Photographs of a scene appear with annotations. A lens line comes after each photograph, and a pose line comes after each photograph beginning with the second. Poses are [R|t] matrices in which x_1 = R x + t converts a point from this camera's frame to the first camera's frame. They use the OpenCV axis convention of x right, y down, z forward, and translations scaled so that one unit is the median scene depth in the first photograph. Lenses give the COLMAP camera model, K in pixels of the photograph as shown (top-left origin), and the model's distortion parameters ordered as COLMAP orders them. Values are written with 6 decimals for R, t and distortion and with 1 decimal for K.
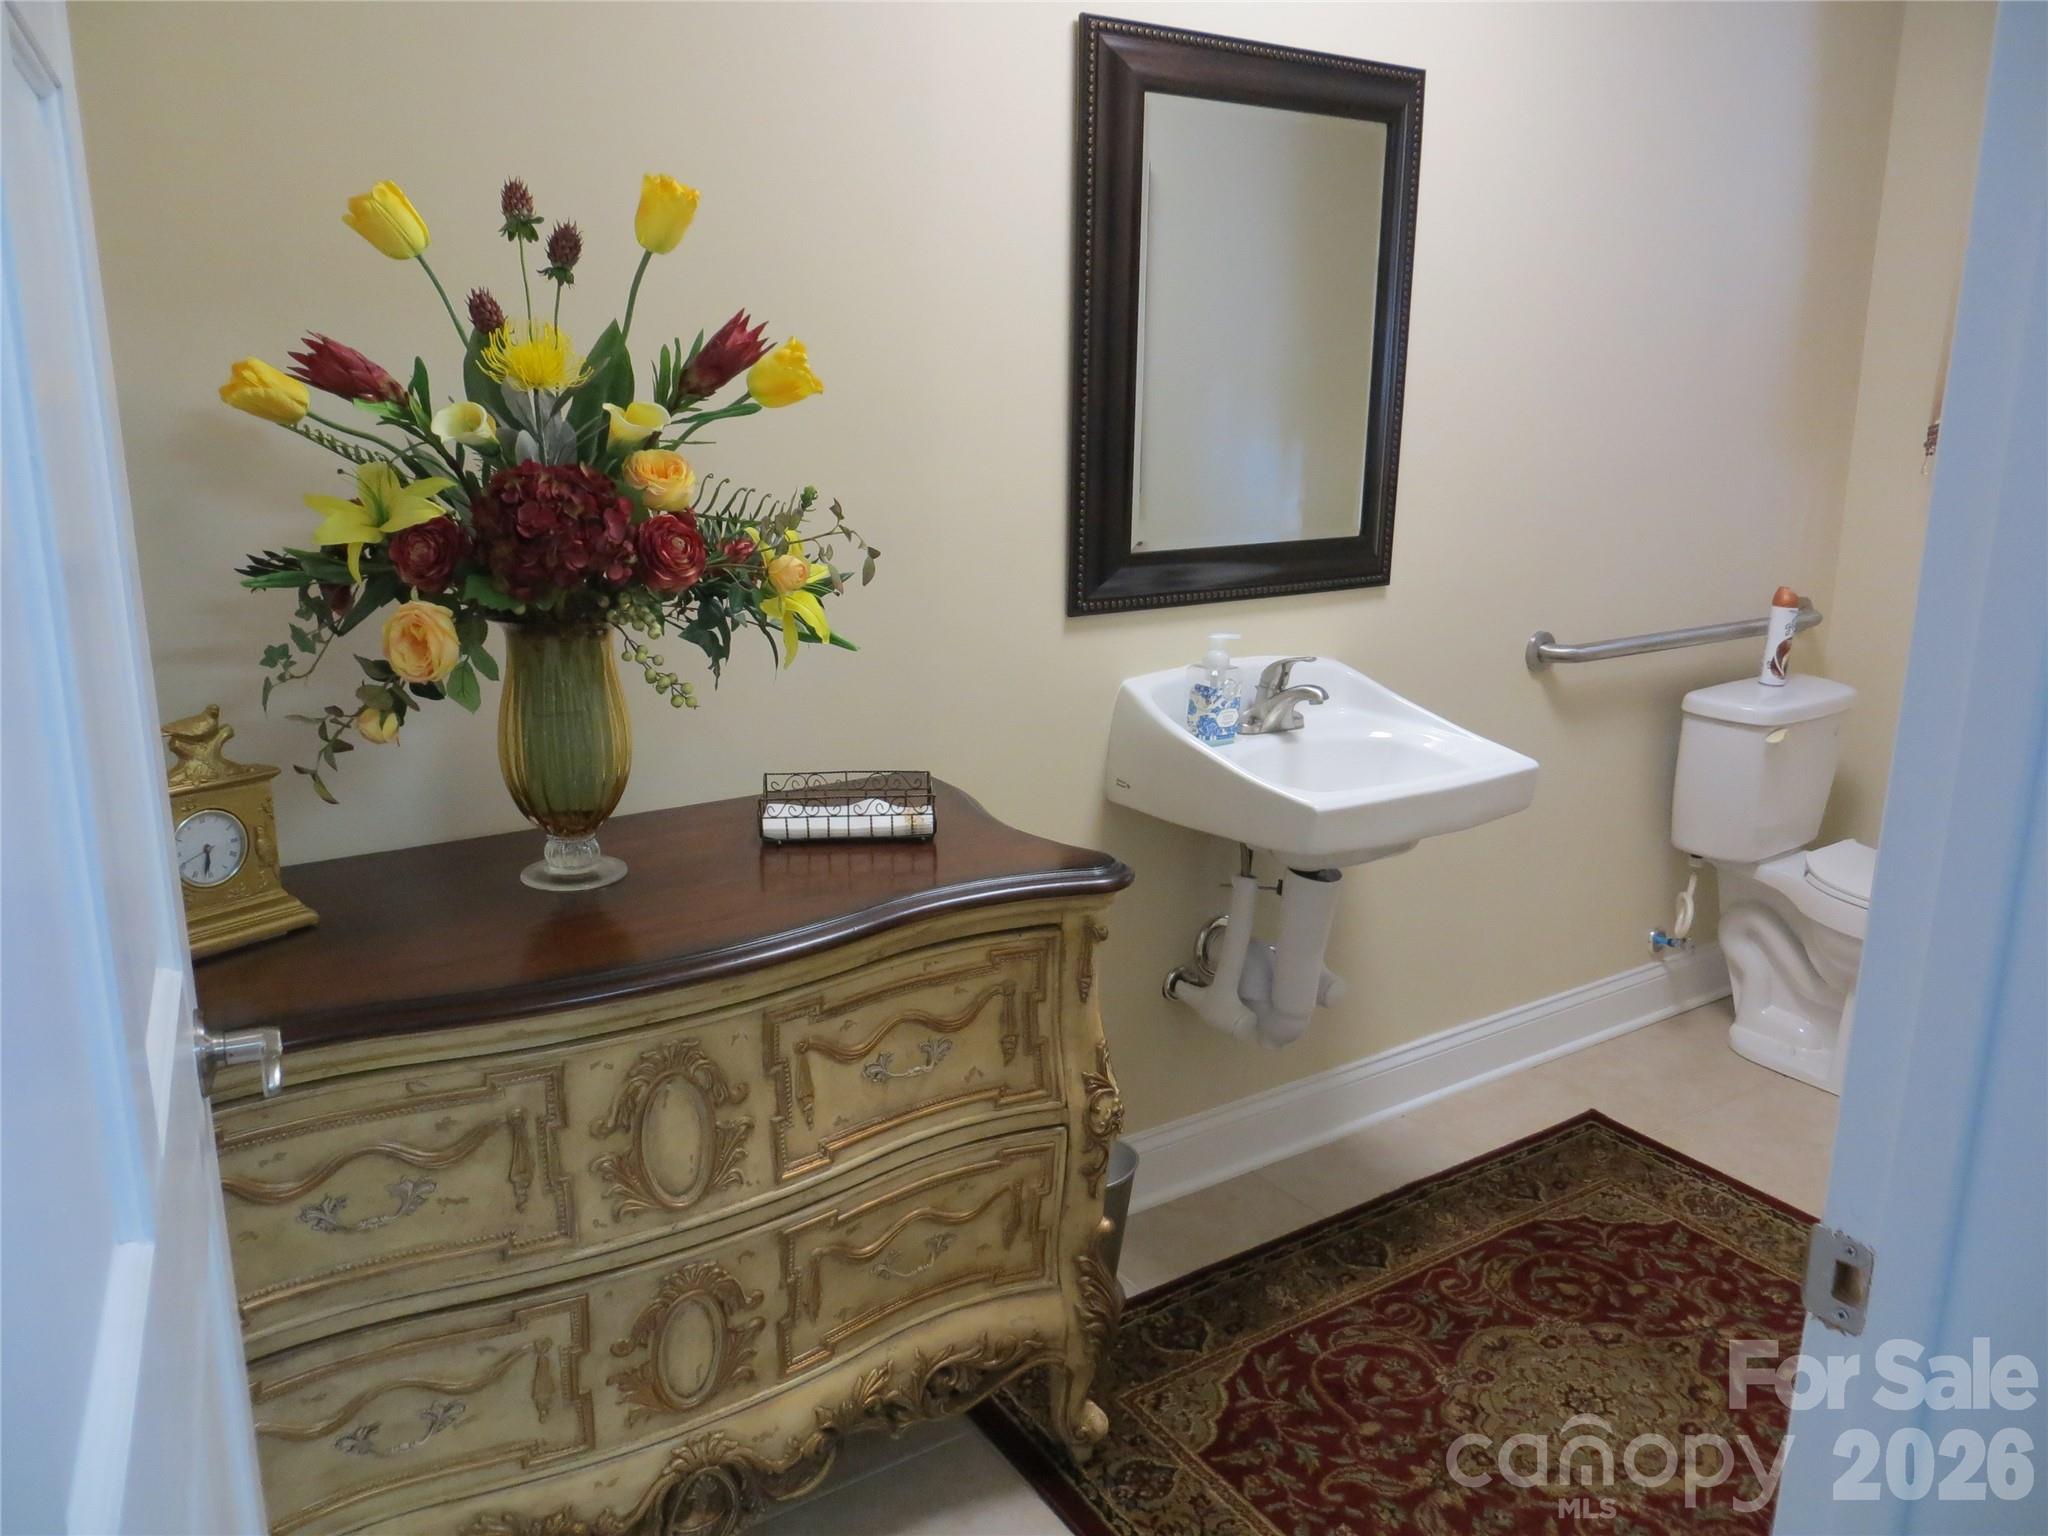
lens RADIAL K [[1521.9, 0, 1016.2], [0, 1521.9, 768.7], [0, 0, 1]] dist [-0.021960, 0.005309]
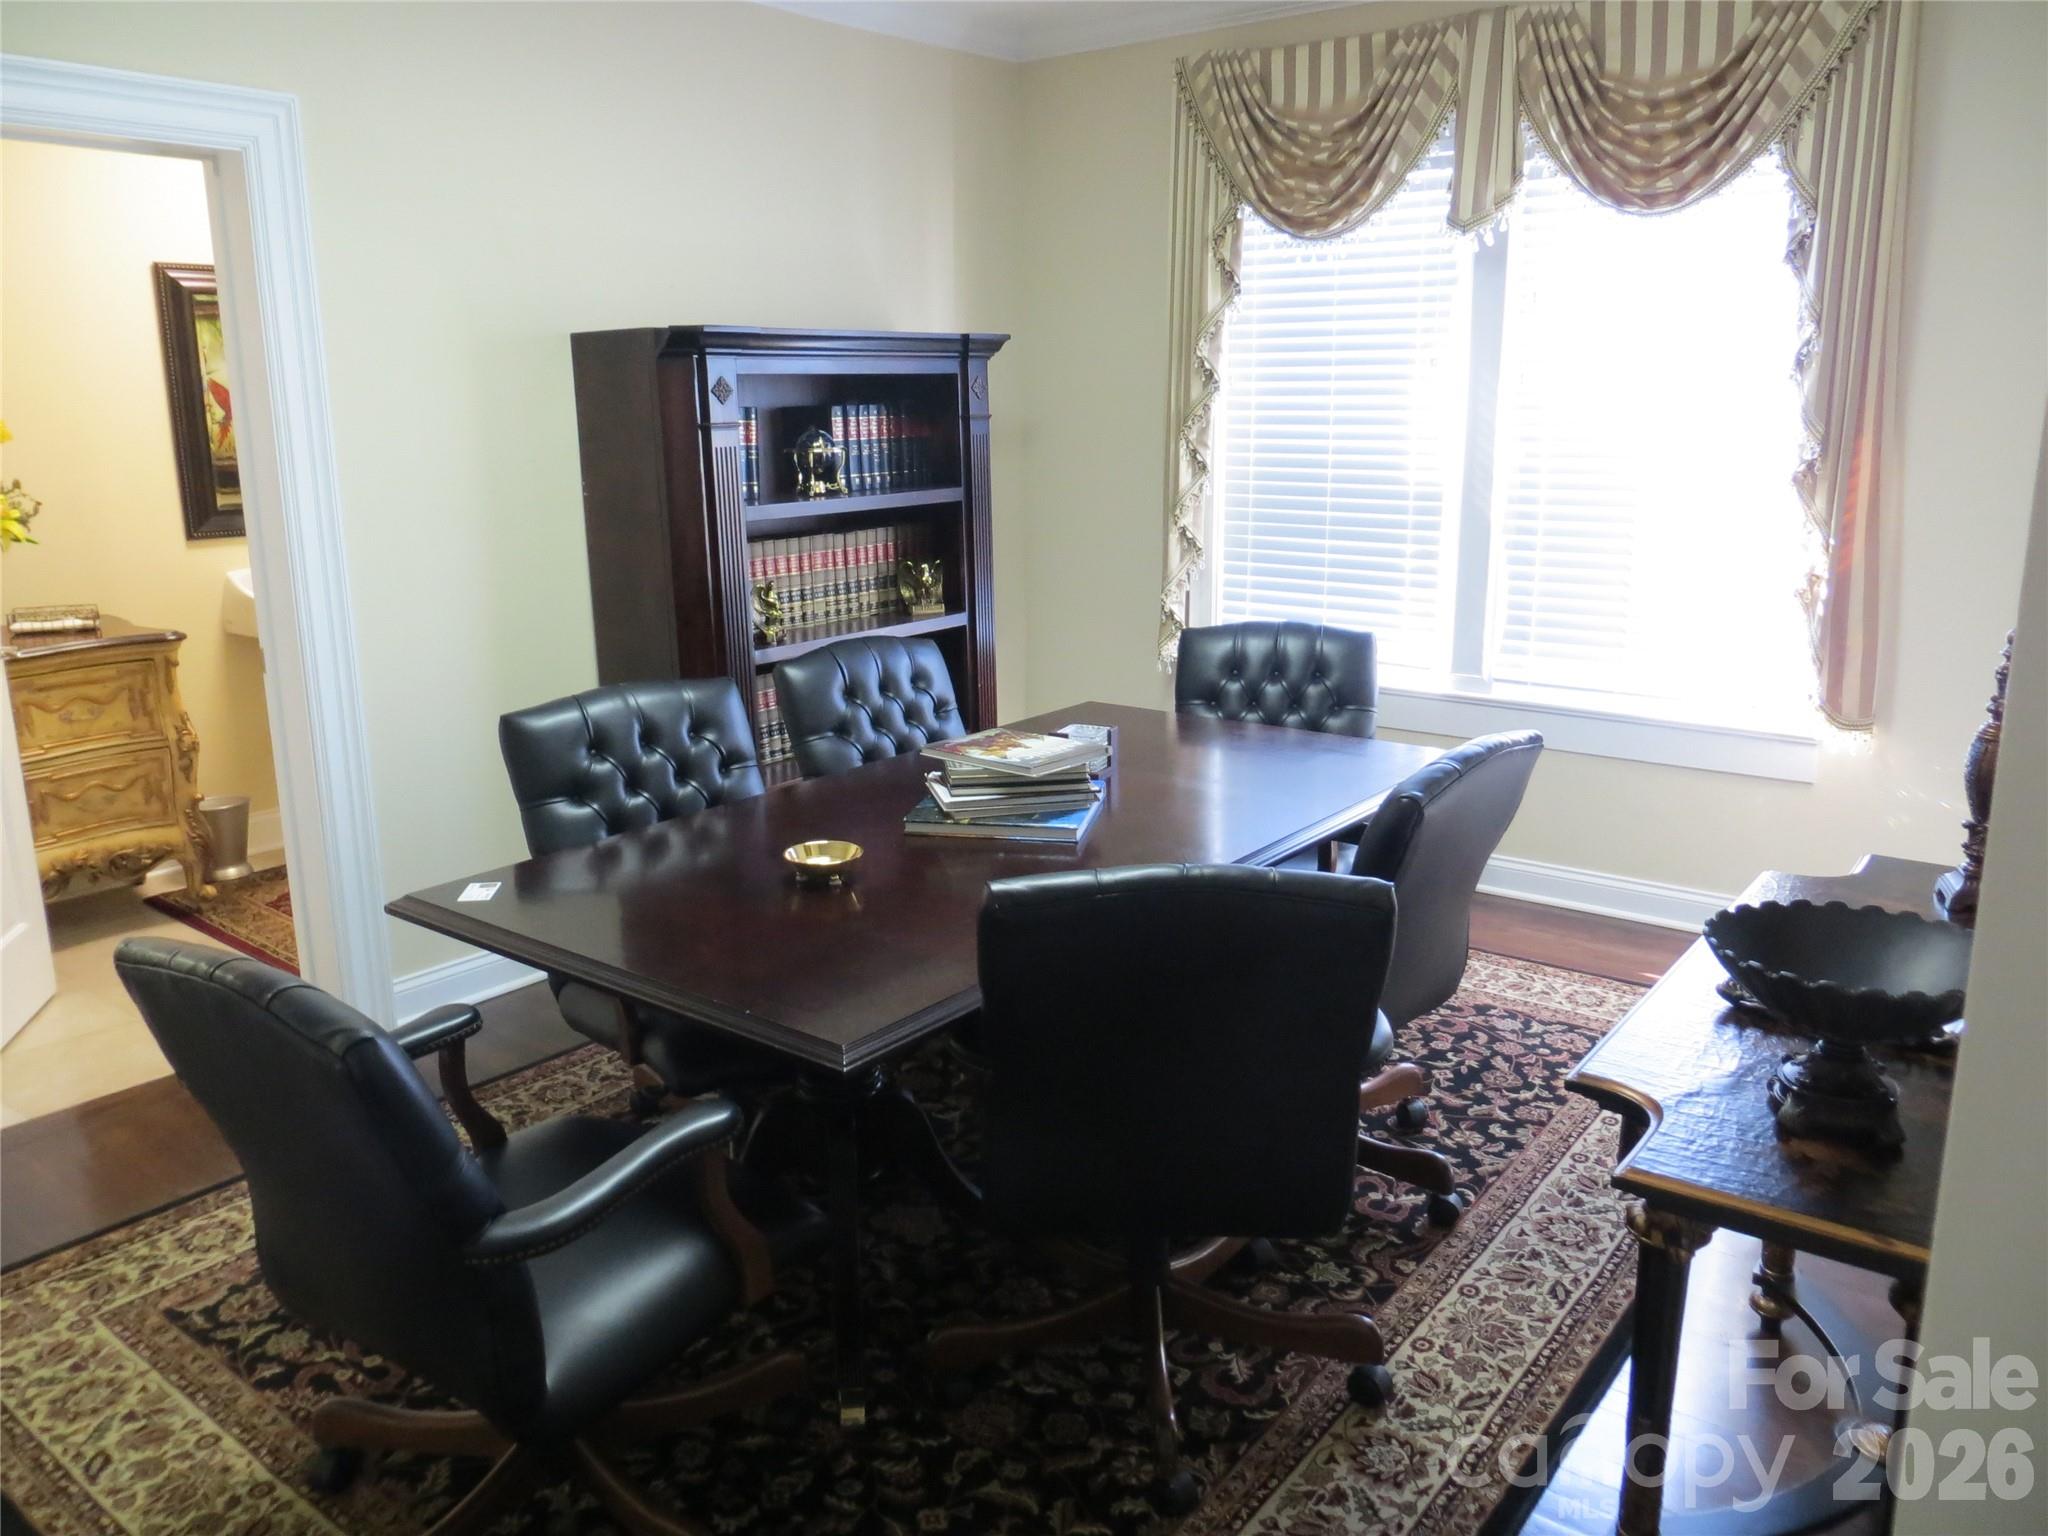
lens RADIAL K [[1521.9, 0, 1021.1], [0, 1521.9, 779.2], [0, 0, 1]] dist [-0.021960, 0.005309]
pose [[0.947088, -0.083407, 0.309949, 0.473503], [0.083123, 0.996439, 0.014148, 0.307908], [-0.310025, 0.012364, 0.950648, -1.398781]]
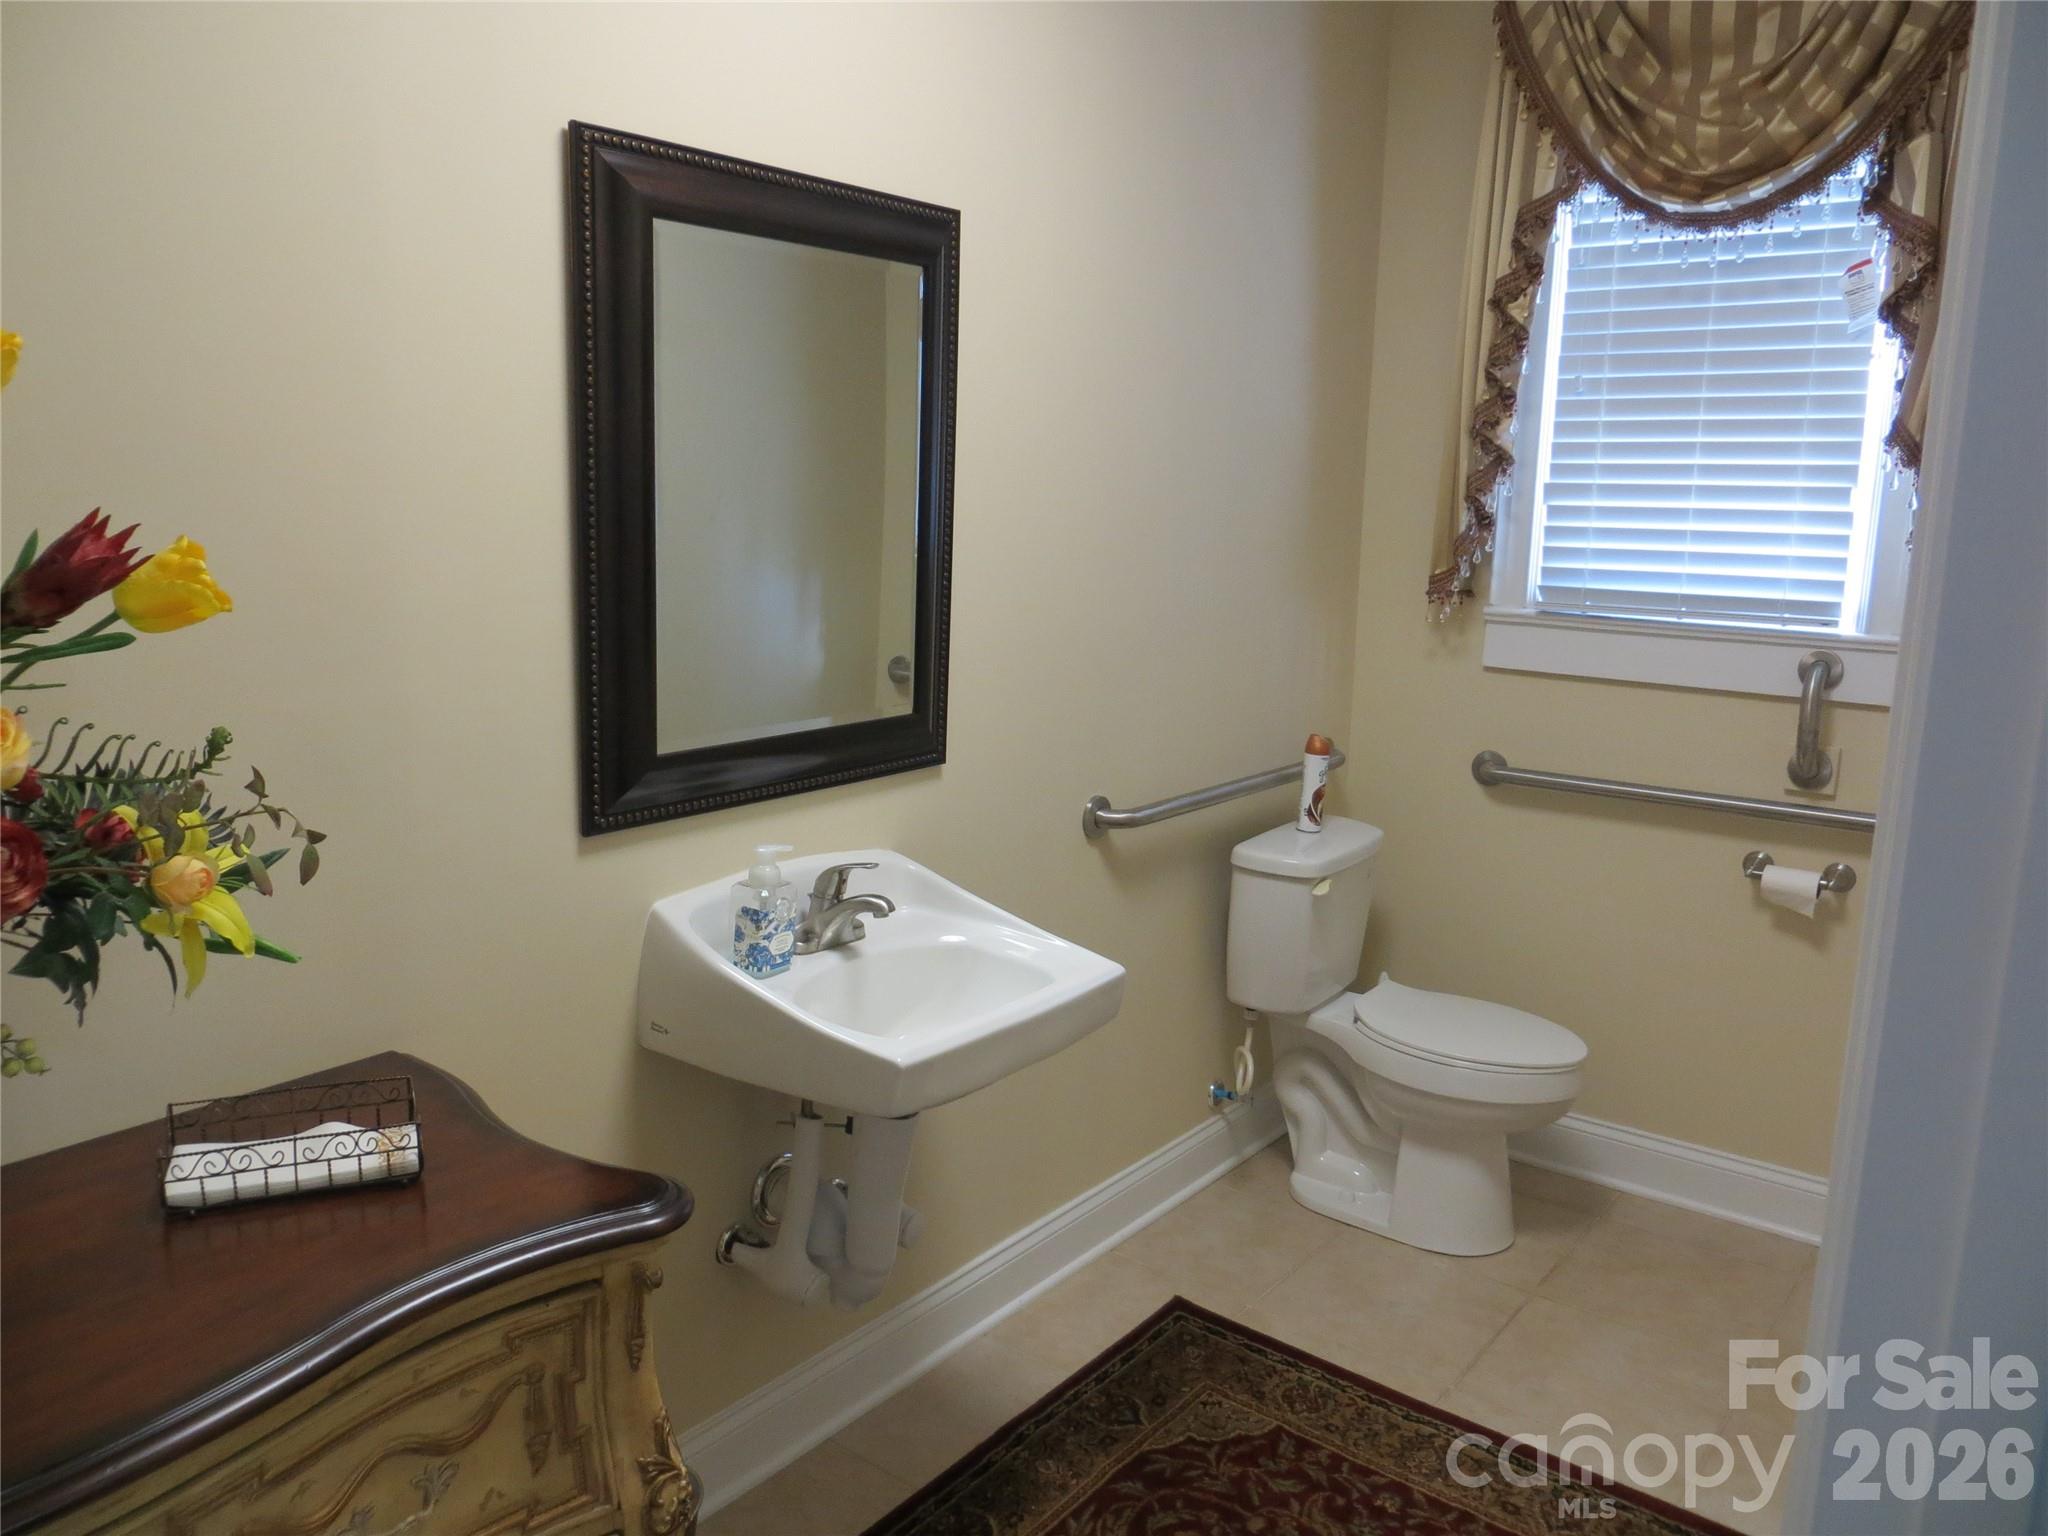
lens RADIAL K [[1521.9, 0, 1022.1], [0, 1521.9, 763.7], [0, 0, 1]] dist [-0.021960, 0.005309]
pose [[0.945175, -0.040462, 0.324047, -0.006009], [0.058764, 0.997170, -0.046891, -0.091237], [-0.321233, 0.063363, 0.944878, 0.154806]]
